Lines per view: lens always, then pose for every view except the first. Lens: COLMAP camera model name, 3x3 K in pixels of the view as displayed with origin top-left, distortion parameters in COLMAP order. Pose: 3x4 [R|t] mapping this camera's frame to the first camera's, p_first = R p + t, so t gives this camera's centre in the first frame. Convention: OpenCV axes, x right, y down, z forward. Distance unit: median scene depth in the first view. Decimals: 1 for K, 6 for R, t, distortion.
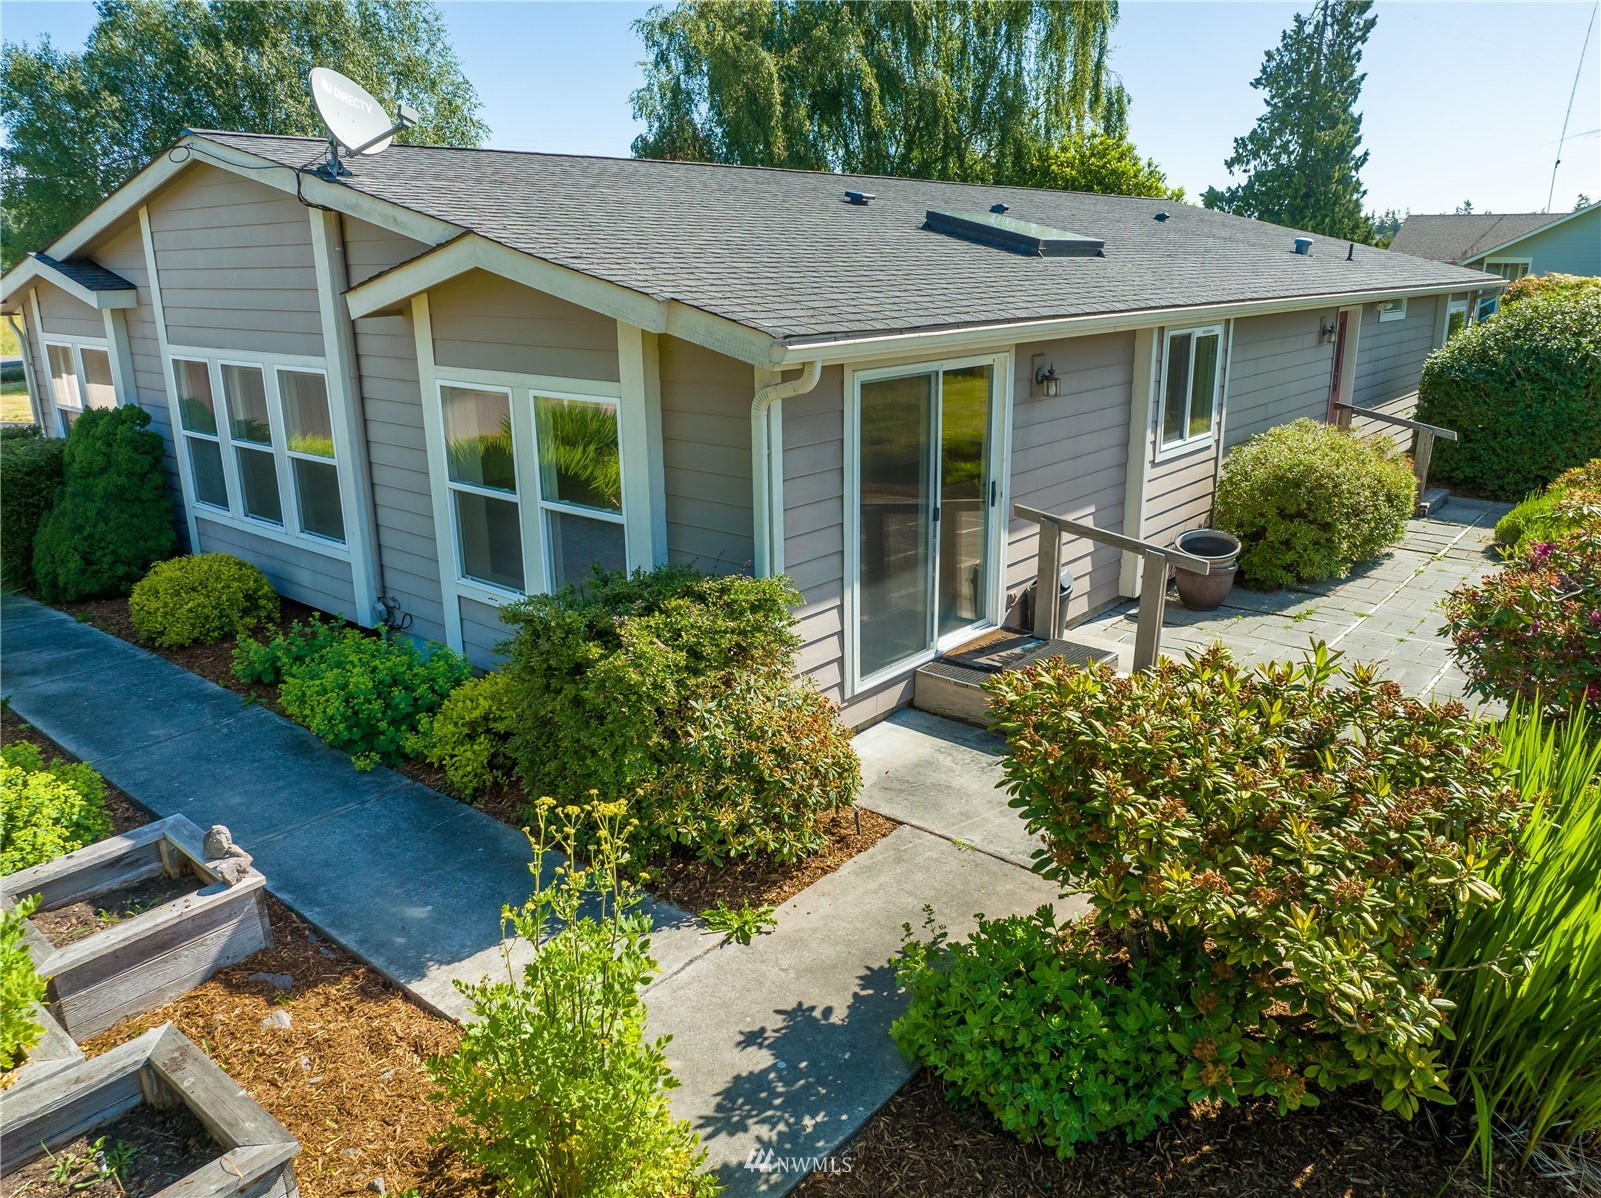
lens RADIAL K [[1147.4, 0, 797.0], [0, 1147.4, 609.3], [0, 0, 1]] dist [-0.024556, -0.009196]
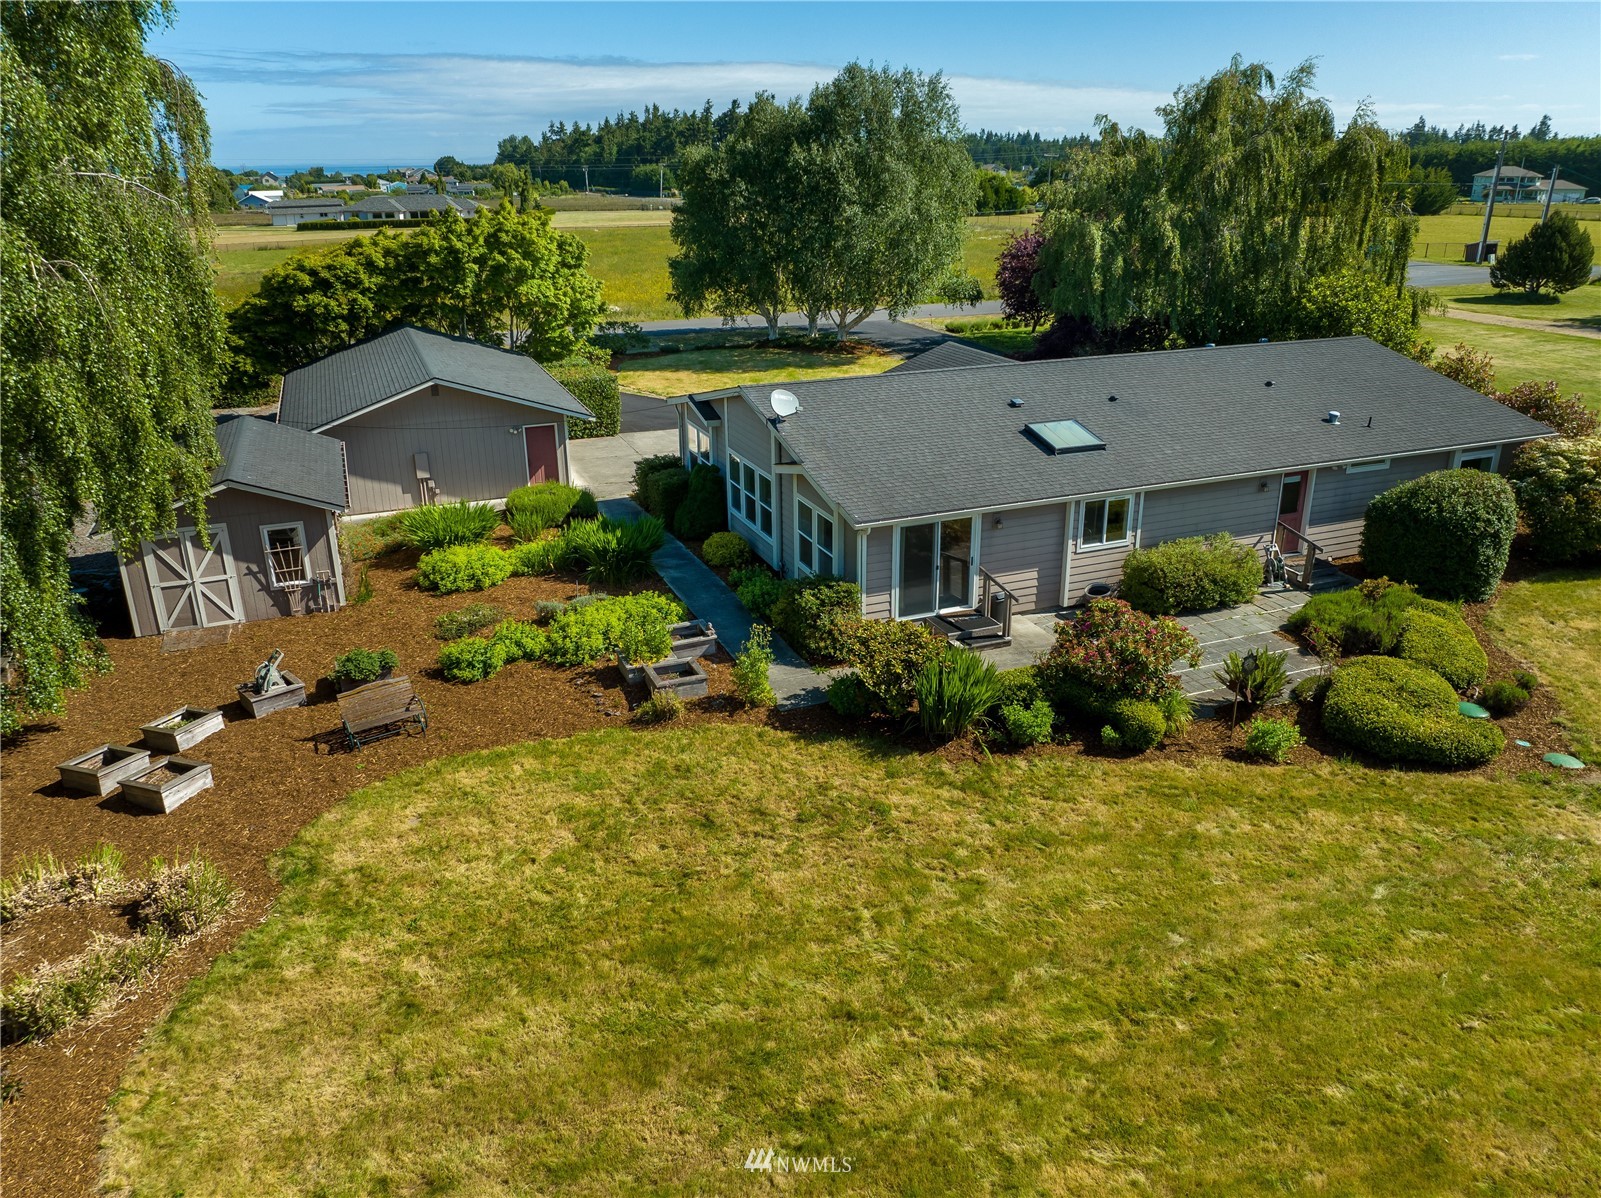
lens RADIAL K [[1147.4, 0, 804.6], [0, 1147.4, 597.5], [0, 0, 1]] dist [-0.024556, -0.009196]
pose [[0.888155, 0.170151, -0.426883, 0.979194], [-0.137859, 0.984795, 0.105705, -0.244348], [0.438379, -0.035033, 0.898107, -1.624780]]
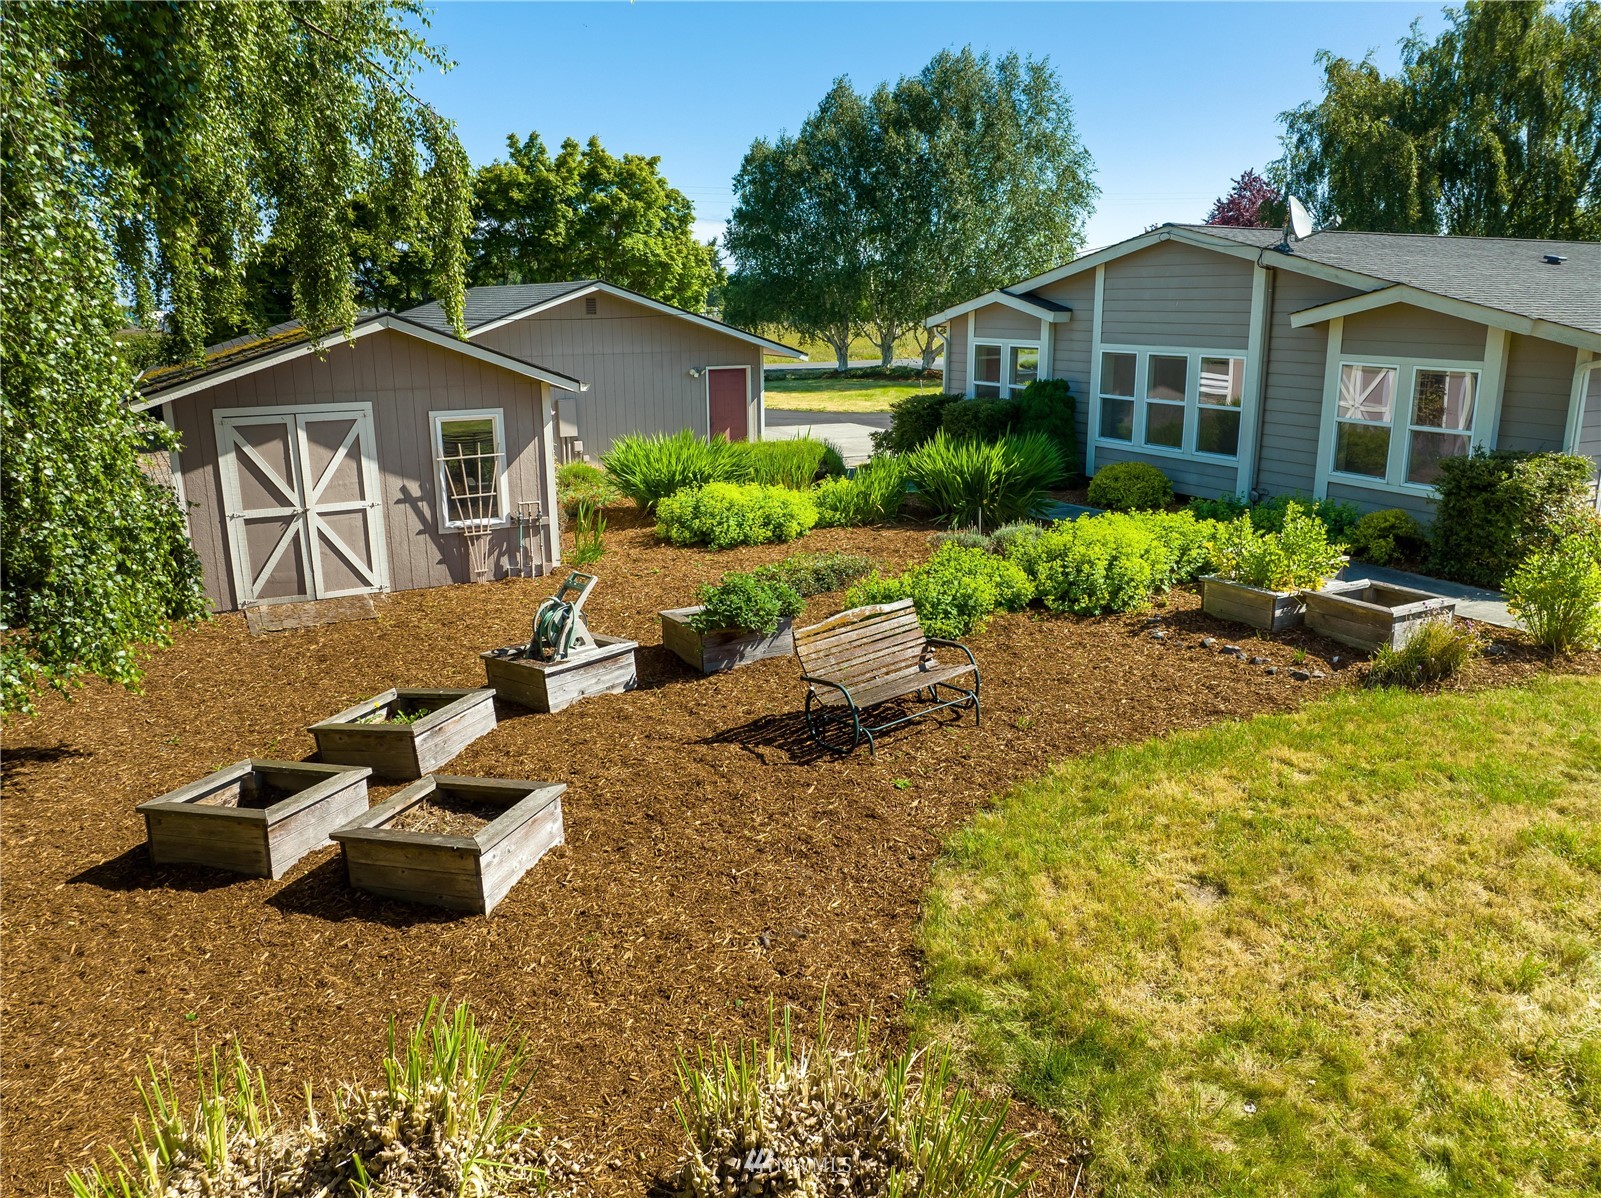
lens RADIAL K [[1147.4, 0, 806.1], [0, 1147.4, 606.5], [0, 0, 1]] dist [-0.024556, -0.009196]
pose [[0.929100, 0.100212, -0.355993, -0.393384], [-0.112642, 0.993533, -0.014301, 0.295549], [0.352258, 0.053386, 0.934379, -0.938648]]
